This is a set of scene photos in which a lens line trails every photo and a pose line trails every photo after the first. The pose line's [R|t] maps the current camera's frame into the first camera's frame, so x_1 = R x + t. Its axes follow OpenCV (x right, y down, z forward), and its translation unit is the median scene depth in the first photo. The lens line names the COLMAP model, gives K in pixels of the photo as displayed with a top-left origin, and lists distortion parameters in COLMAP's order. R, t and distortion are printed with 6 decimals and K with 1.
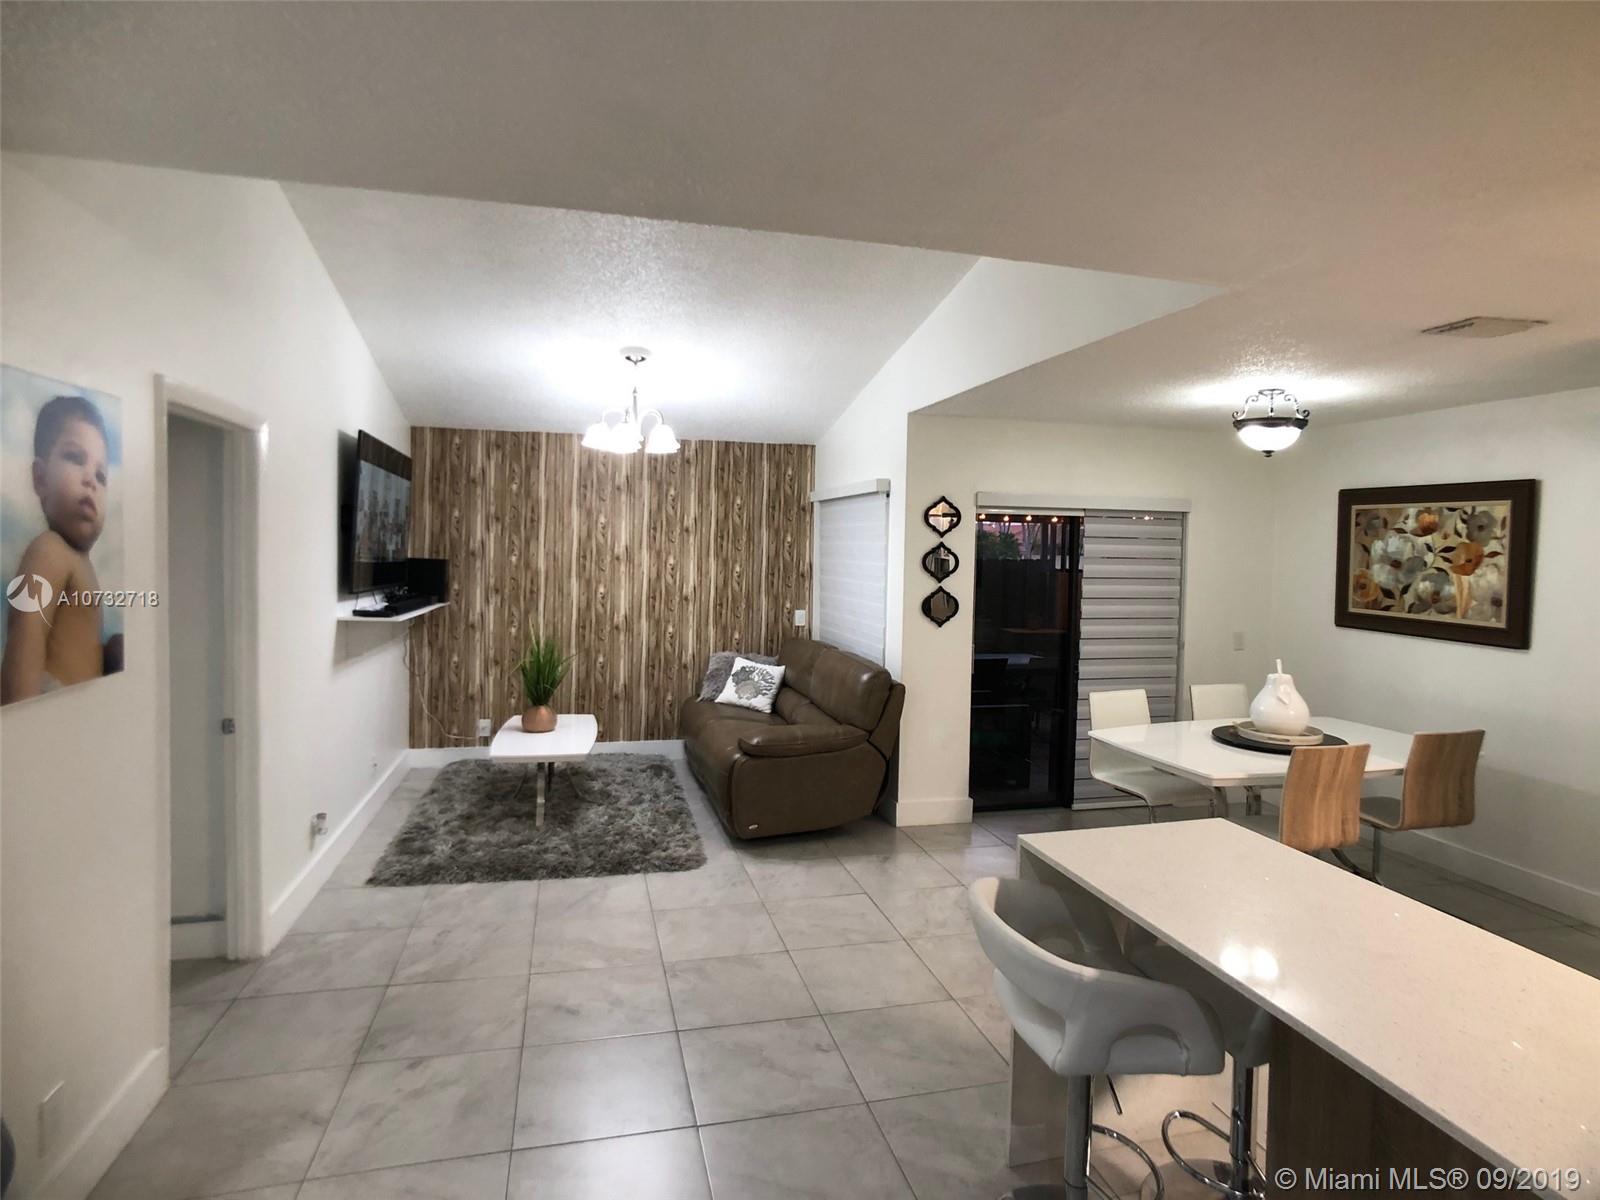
lens RADIAL K [[879.0, 0, 815.0], [0, 879.0, 574.6], [0, 0, 1]] dist [-0.045445, 0.013855]
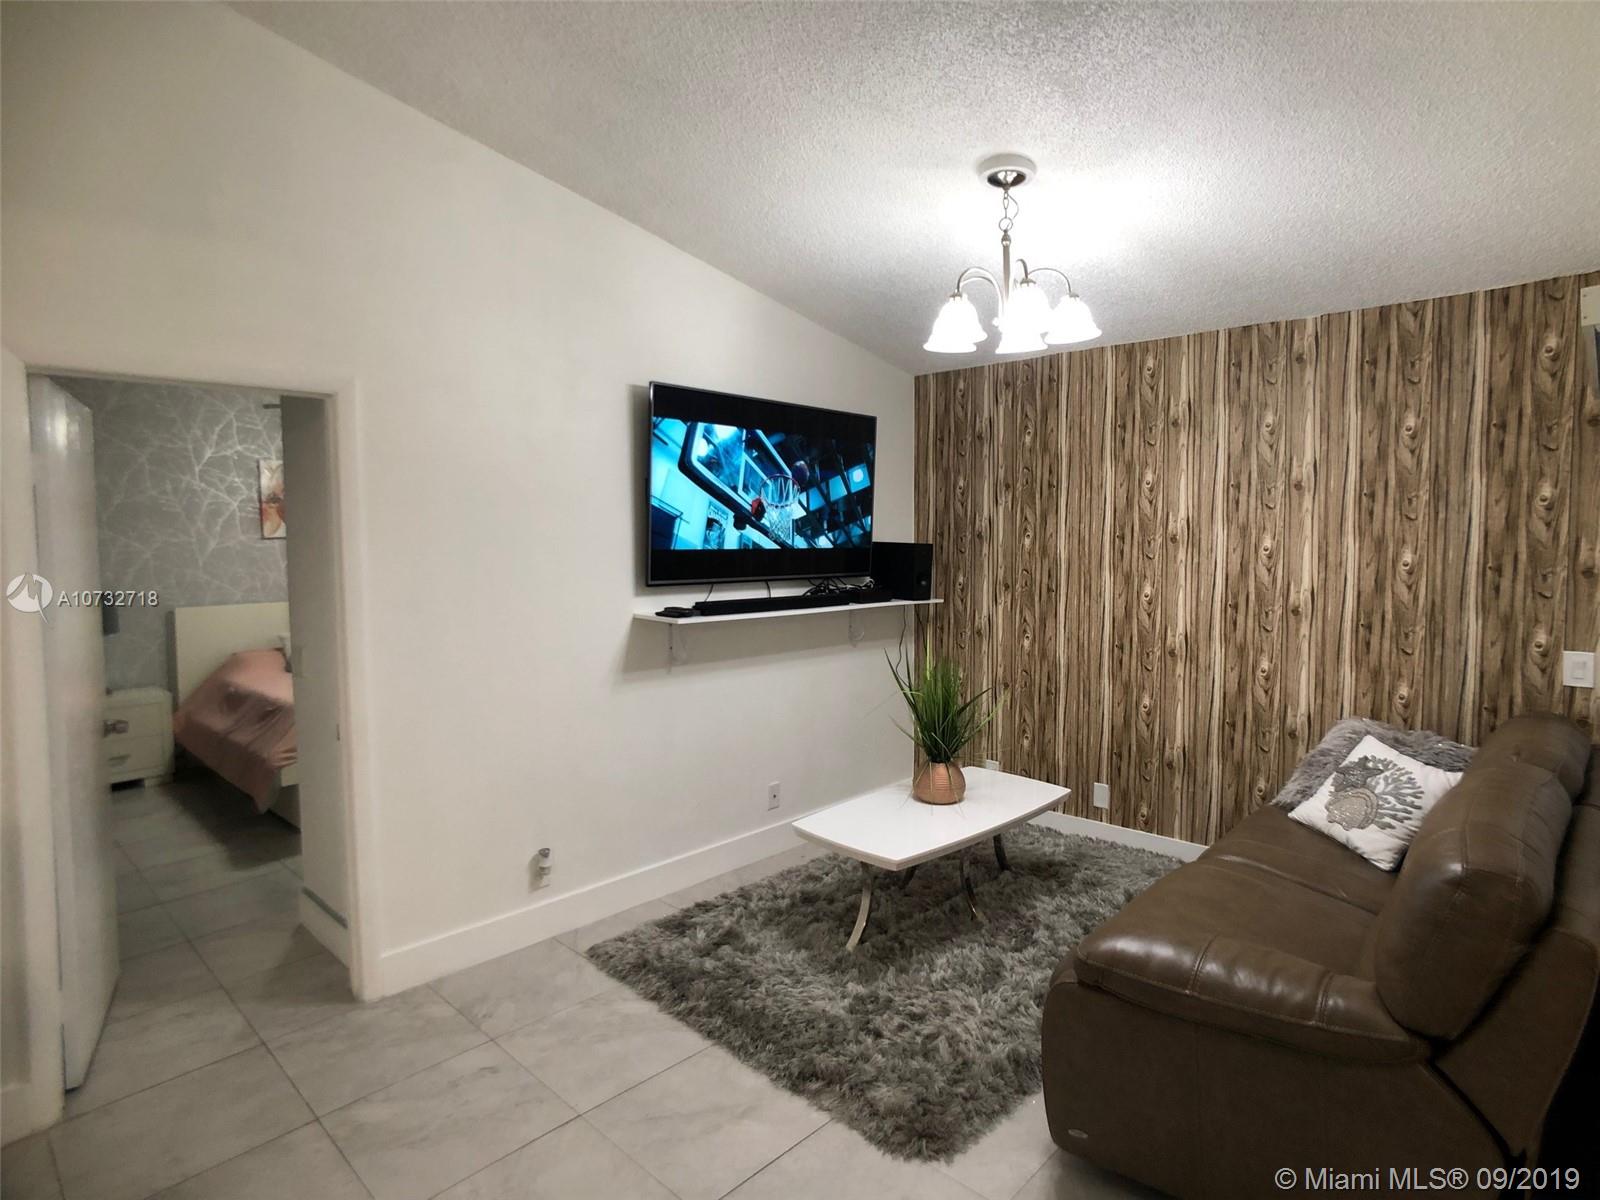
lens RADIAL K [[879.0, 0, 808.3], [0, 879.0, 580.4], [0, 0, 1]] dist [-0.045445, 0.013855]
pose [[0.513571, 0.026010, -0.857653, 0.174073], [-0.007320, 0.999637, 0.025933, -0.004125], [0.858016, -0.007040, 0.513575, 0.500954]]
